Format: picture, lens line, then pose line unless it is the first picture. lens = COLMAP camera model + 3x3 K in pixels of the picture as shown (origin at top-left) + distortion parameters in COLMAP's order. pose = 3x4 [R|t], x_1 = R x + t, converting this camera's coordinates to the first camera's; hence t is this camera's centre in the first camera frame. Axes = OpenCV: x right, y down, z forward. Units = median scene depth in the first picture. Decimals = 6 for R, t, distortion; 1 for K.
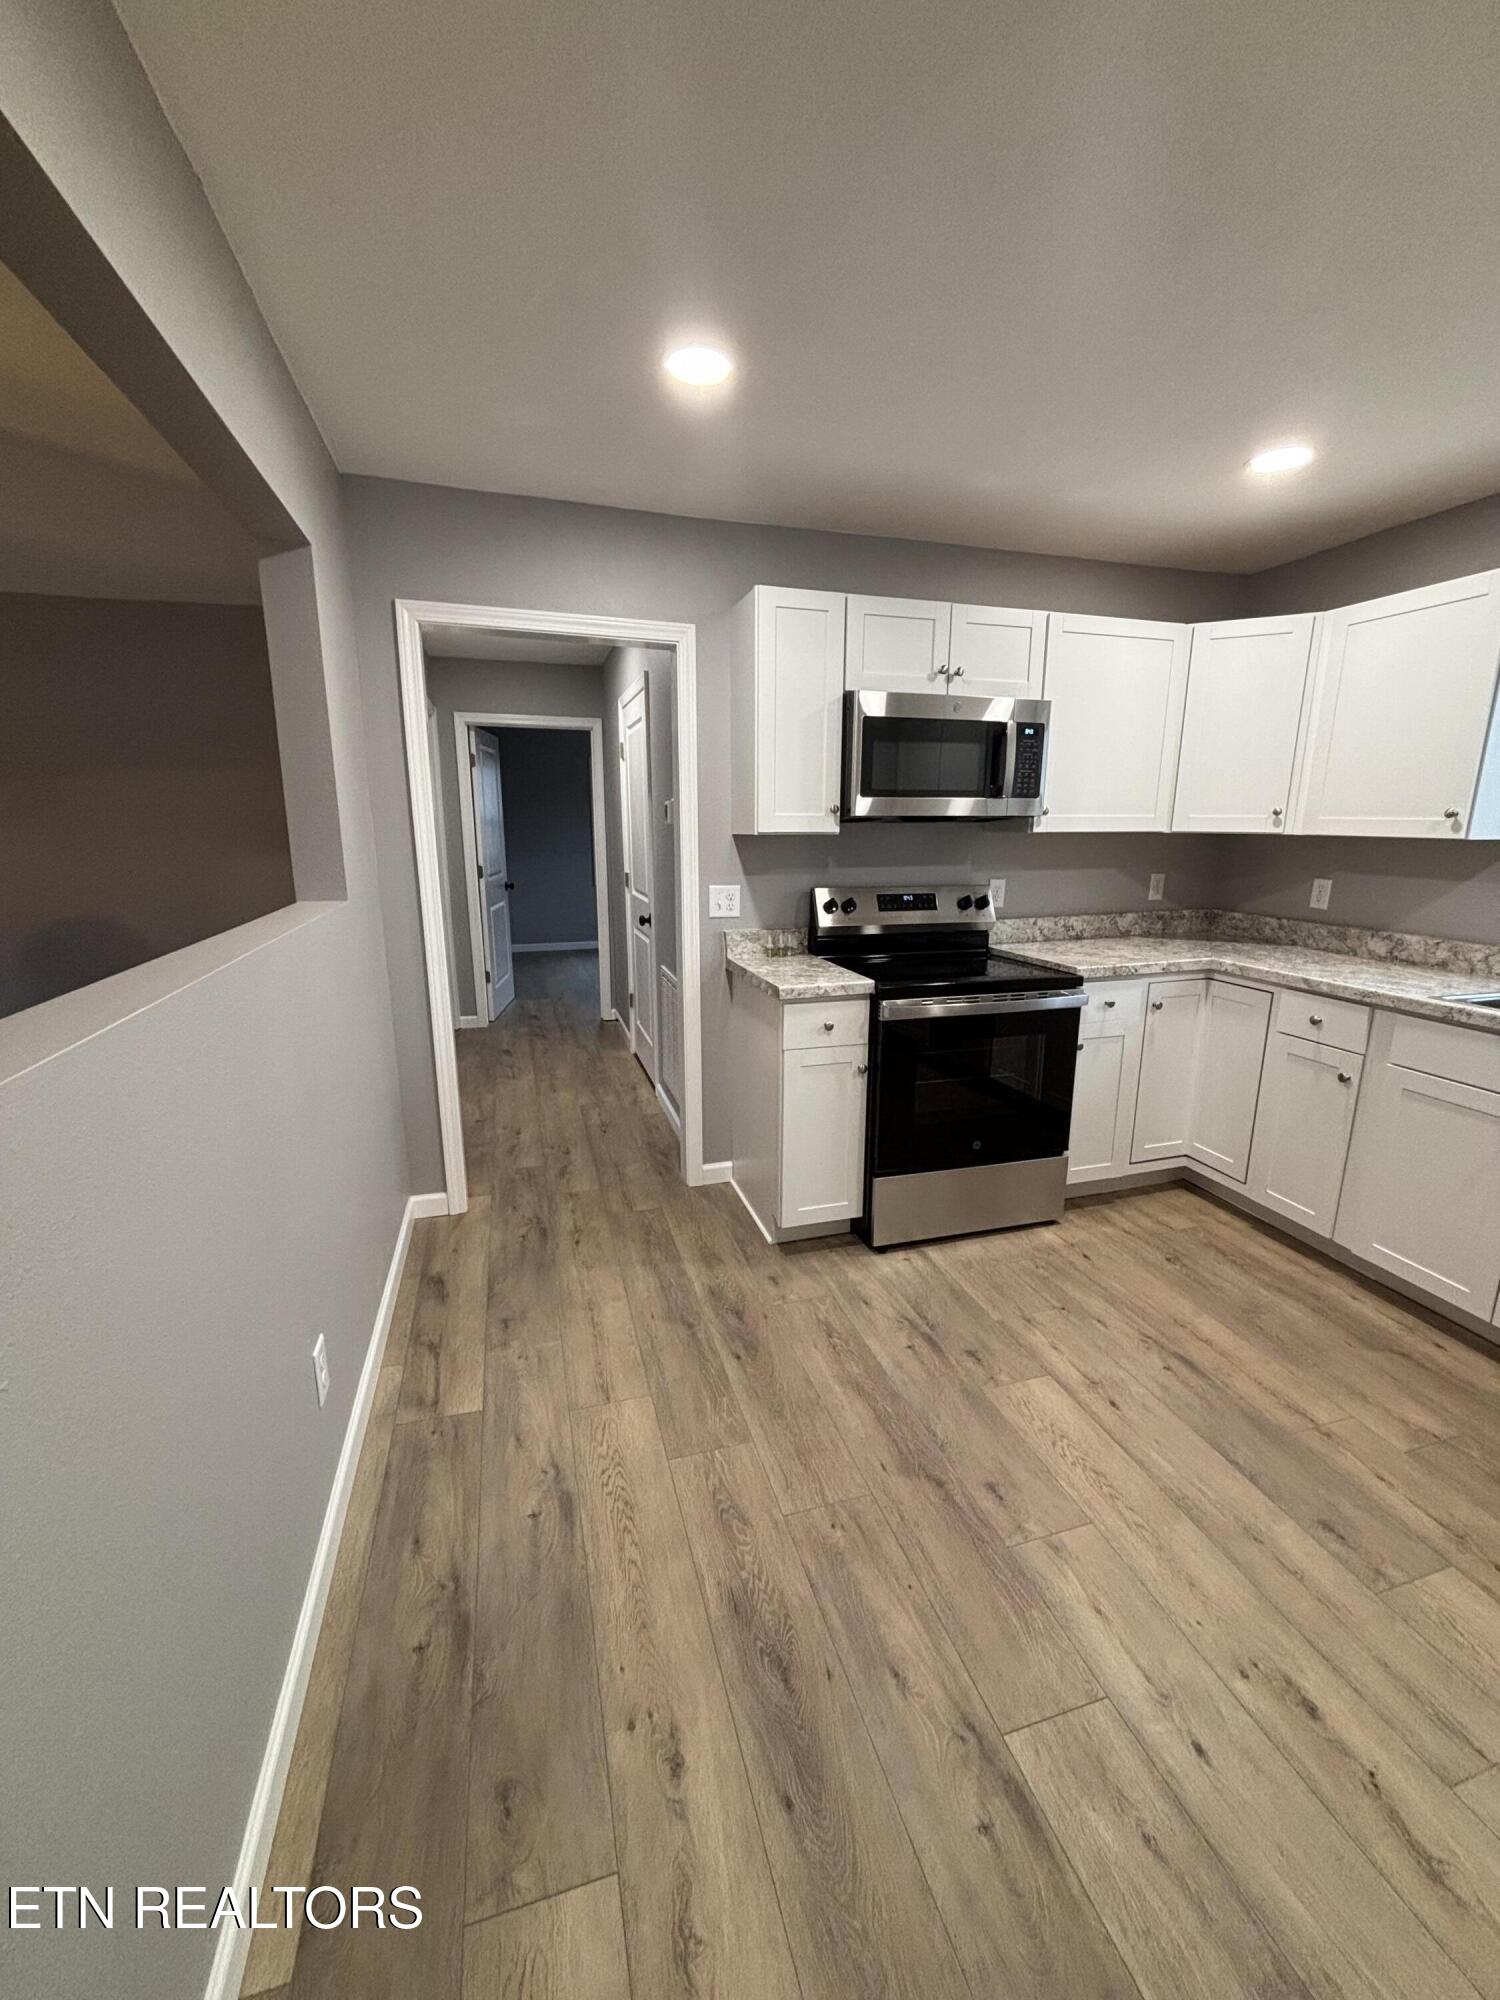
lens RADIAL K [[799.9, 0, 752.1], [0, 799.9, 1000.2], [0, 0, 1]] dist [-0.002418, 0.001707]
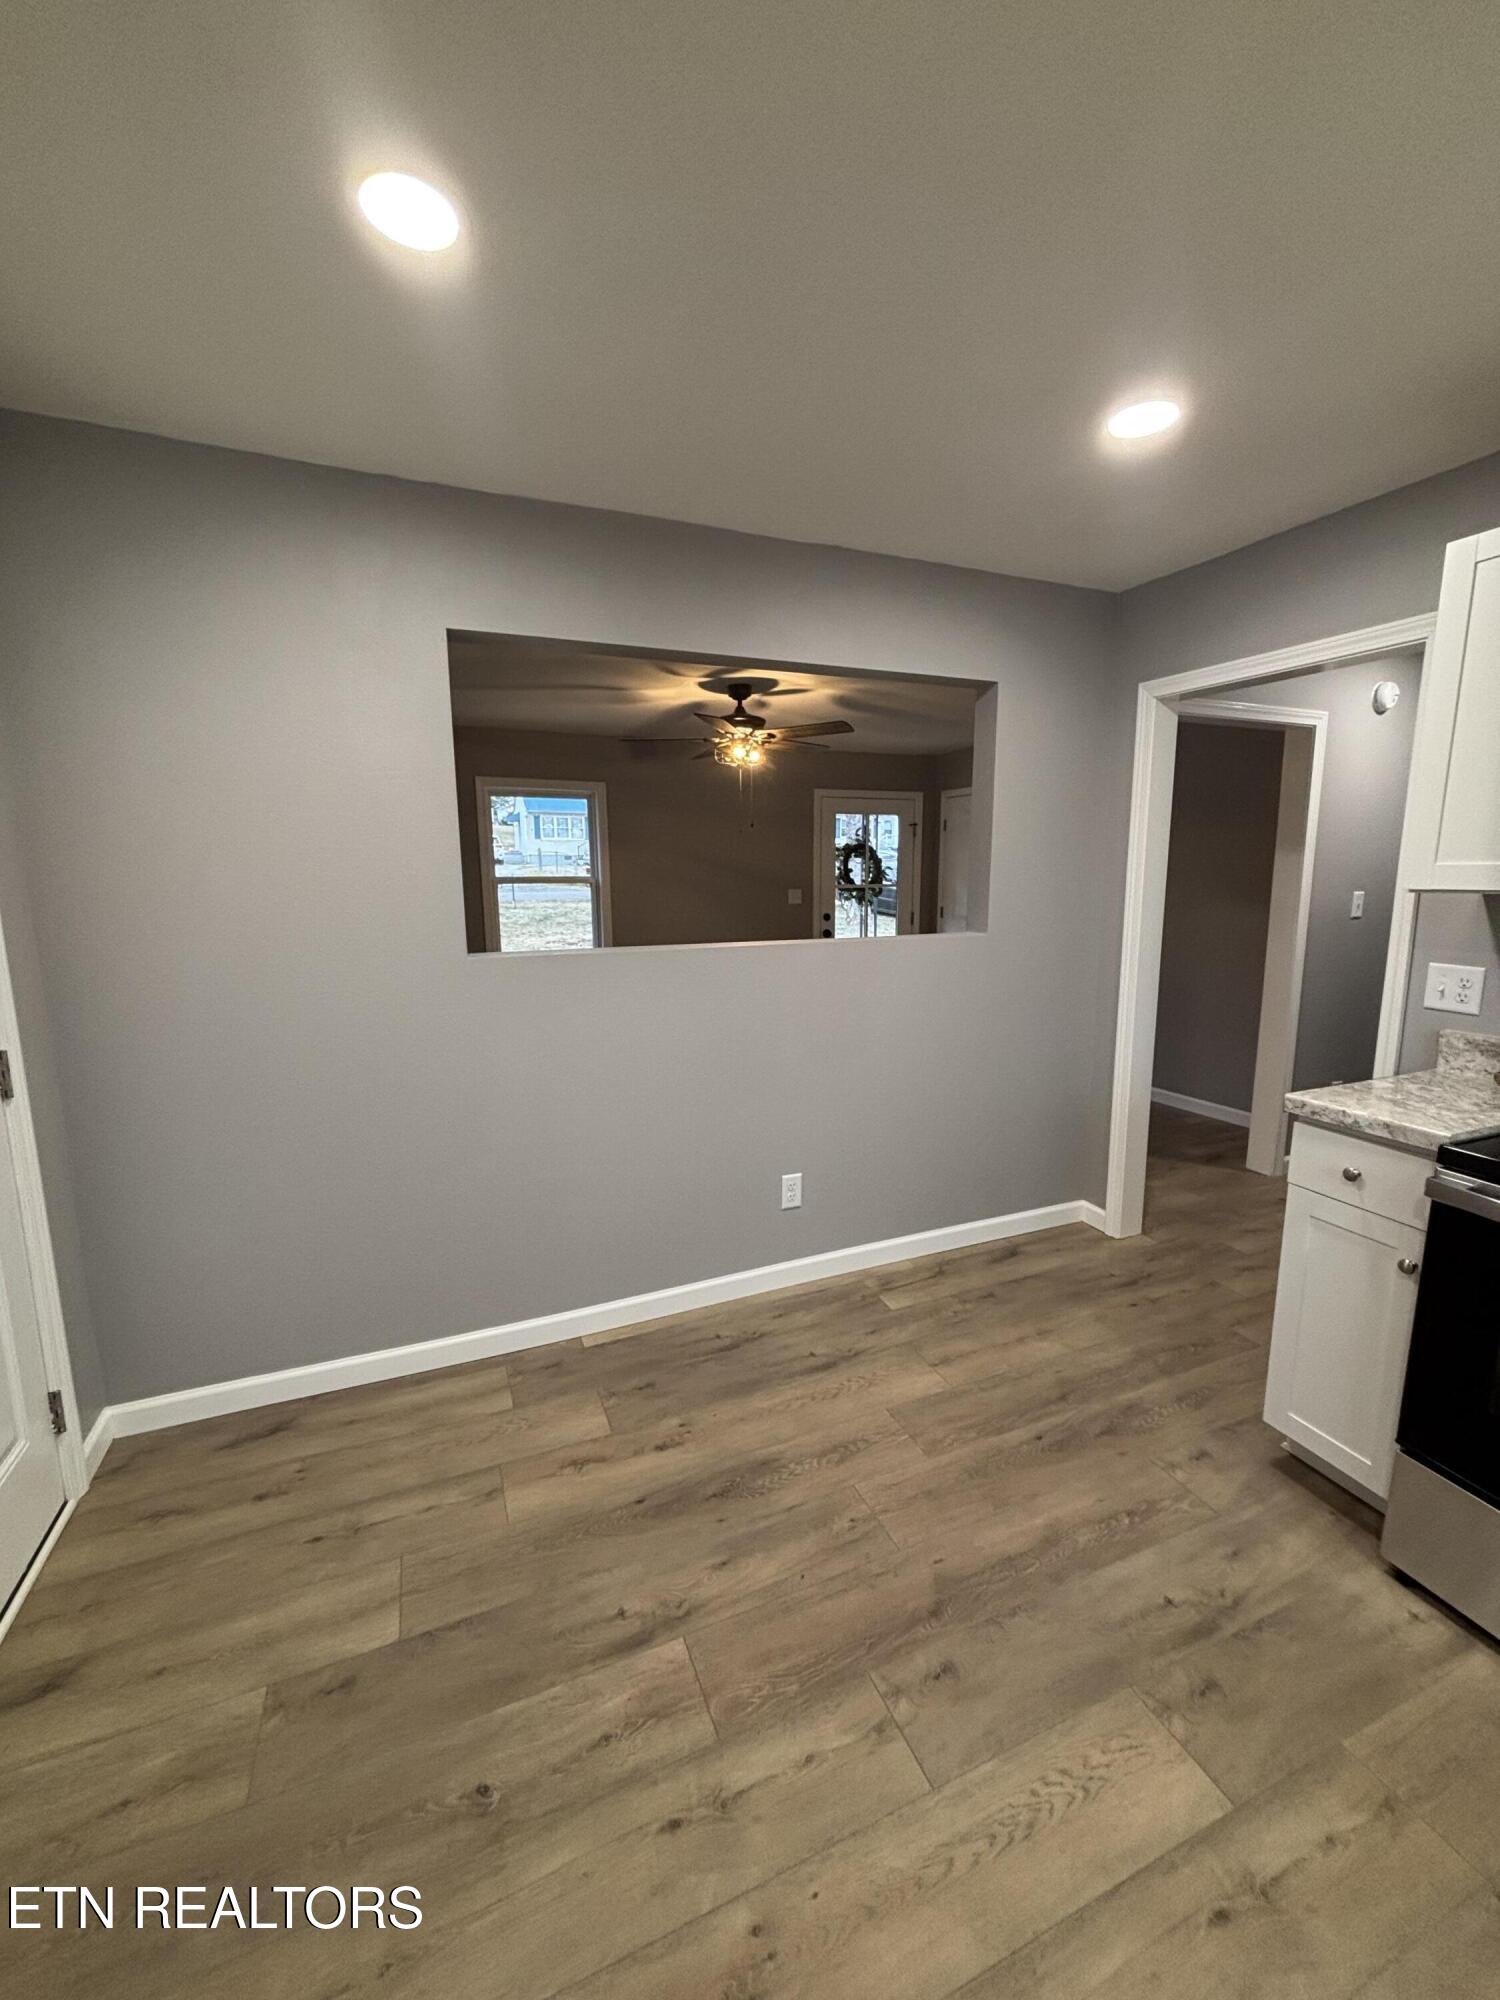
lens RADIAL K [[799.9, 0, 752.2], [0, 799.9, 999.9], [0, 0, 1]] dist [-0.002418, 0.001707]
pose [[0.105586, 0.155380, -0.982196, 0.797884], [-0.209386, 0.969047, 0.130791, -0.108209], [0.972116, 0.191848, 0.134852, 0.446784]]
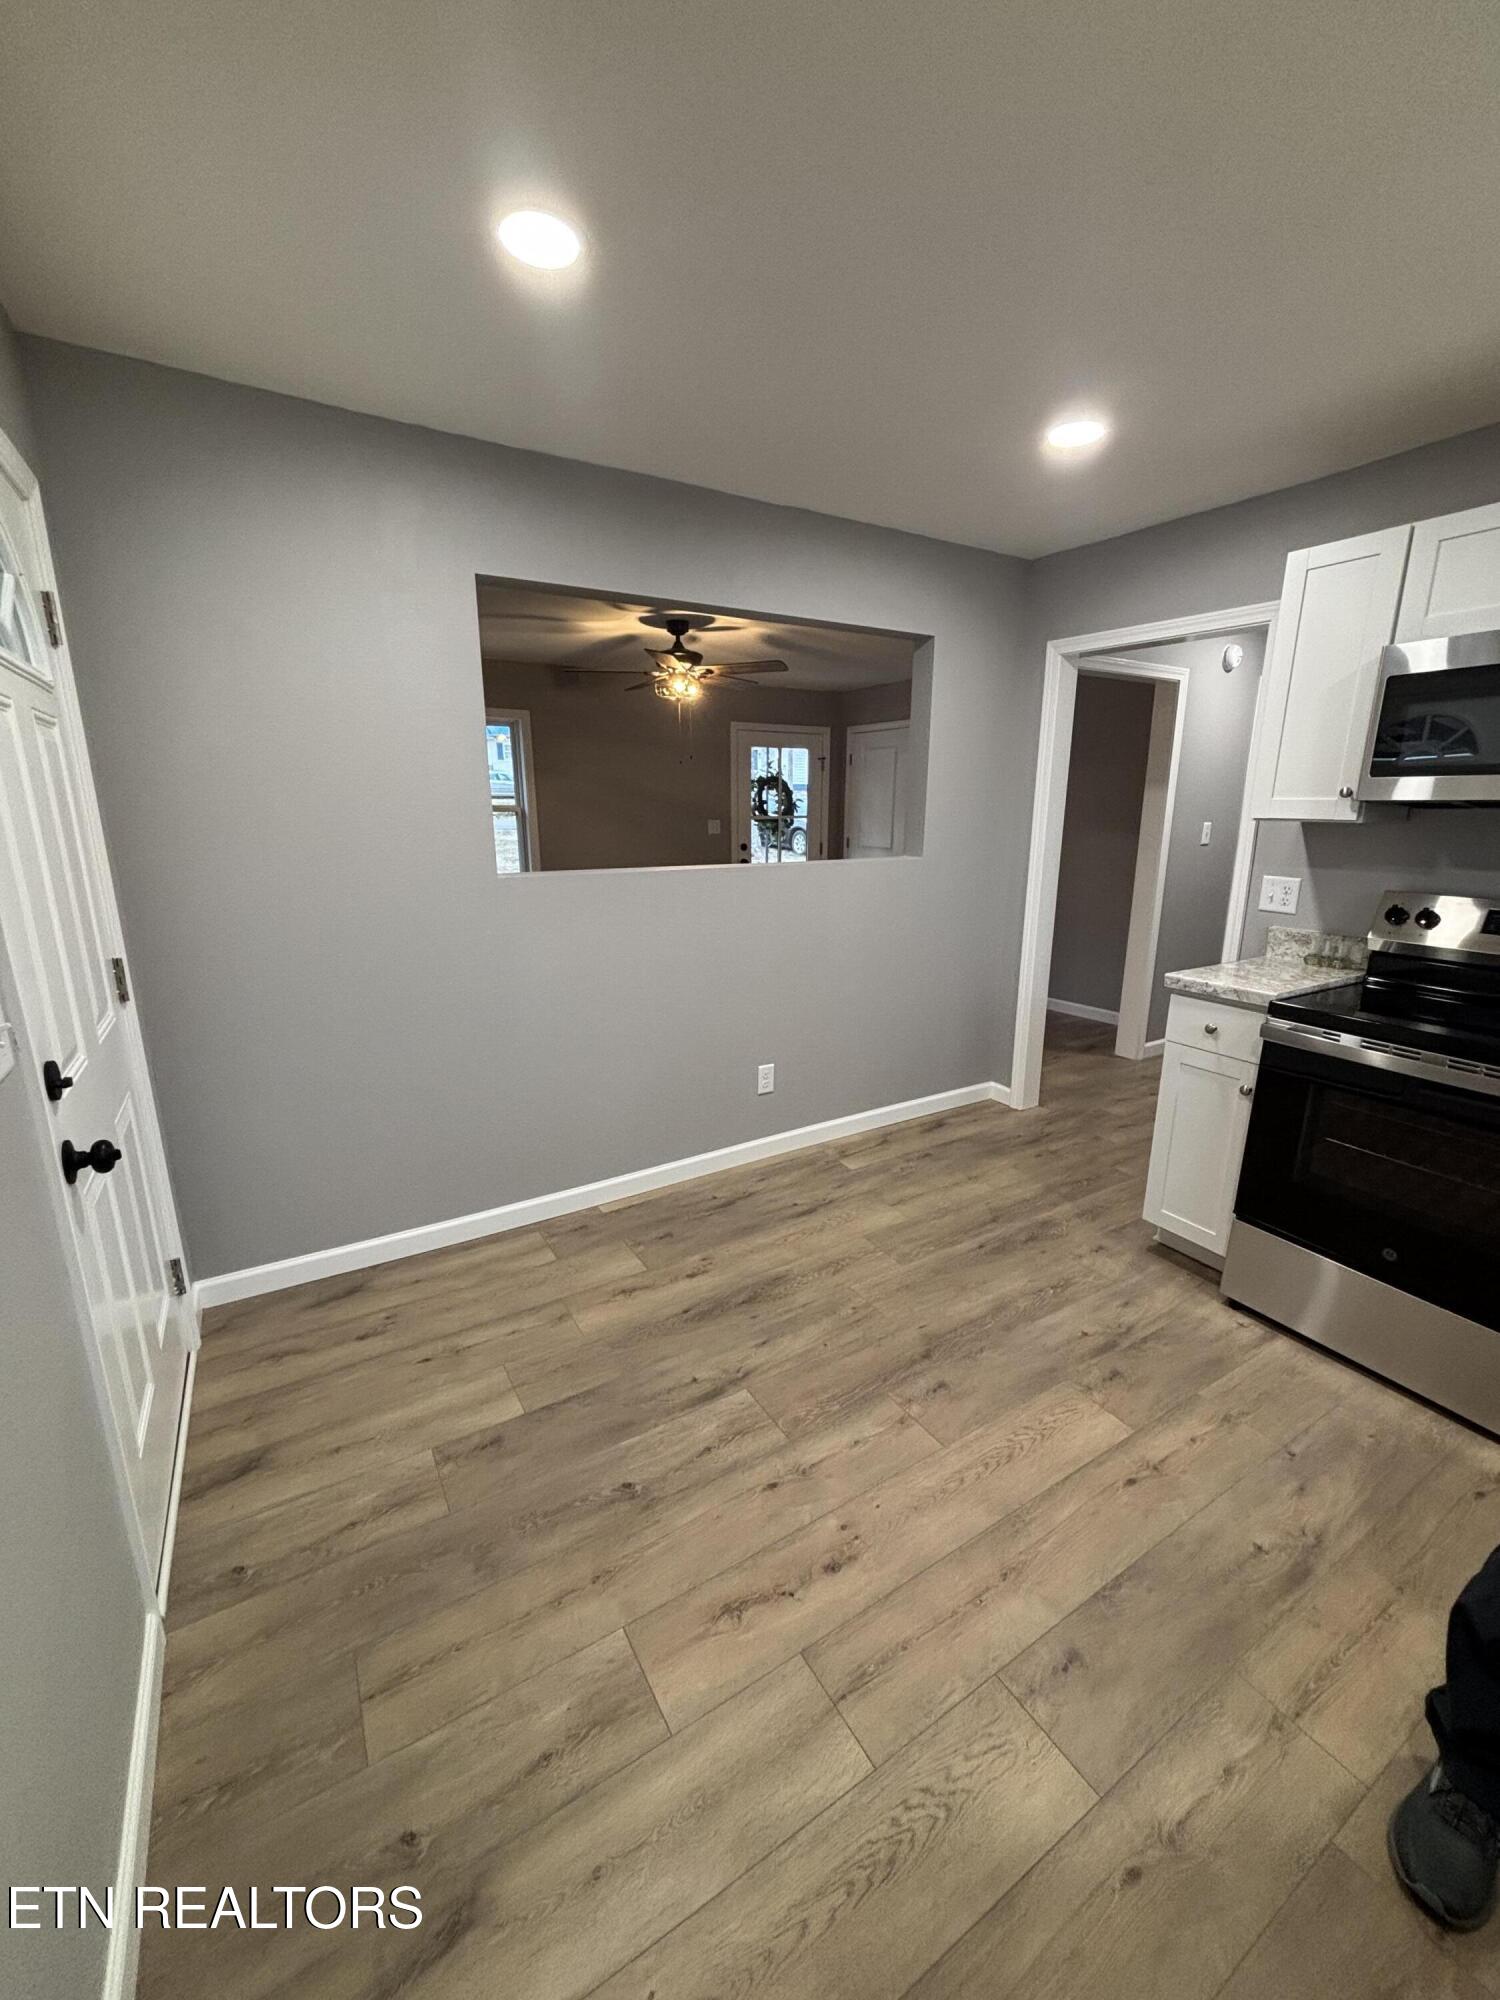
lens RADIAL K [[799.9, 0, 753.2], [0, 799.9, 998.4], [0, 0, 1]] dist [-0.002418, 0.001707]
pose [[0.256185, 0.229198, -0.939062, 0.961192], [-0.211285, 0.961269, 0.176977, -0.062365], [0.943254, 0.153071, 0.294689, 0.252833]]
